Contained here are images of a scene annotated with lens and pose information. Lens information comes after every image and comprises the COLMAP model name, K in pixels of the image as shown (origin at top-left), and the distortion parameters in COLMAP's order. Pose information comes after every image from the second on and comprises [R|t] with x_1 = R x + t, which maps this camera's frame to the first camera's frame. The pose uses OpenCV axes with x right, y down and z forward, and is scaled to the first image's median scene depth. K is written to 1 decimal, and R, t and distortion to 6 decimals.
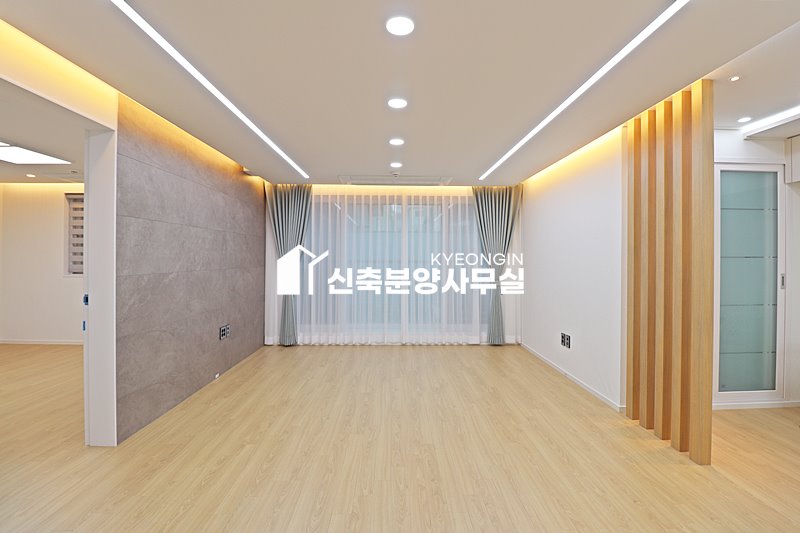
lens RADIAL K [[369.3, 0, 404.6], [0, 369.3, 258.9], [0, 0, 1]] dist [-0.000996, -0.012021]
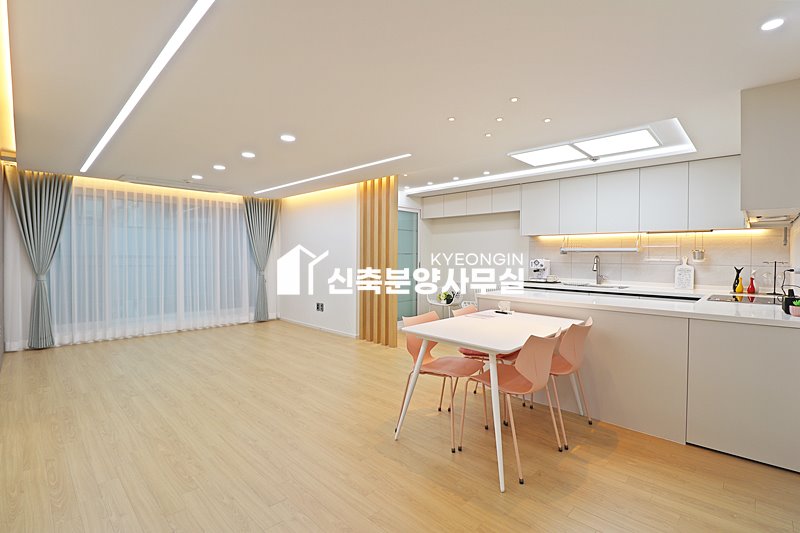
lens RADIAL K [[371.0, 0, 405.5], [0, 371.0, 259.6], [0, 0, 1]] dist [-0.000250, -0.012937]
pose [[0.715922, -0.006534, 0.698149, -0.510014], [-0.001519, 0.999939, 0.010915, 0.005070], [-0.698178, -0.008875, 0.715869, -0.473363]]
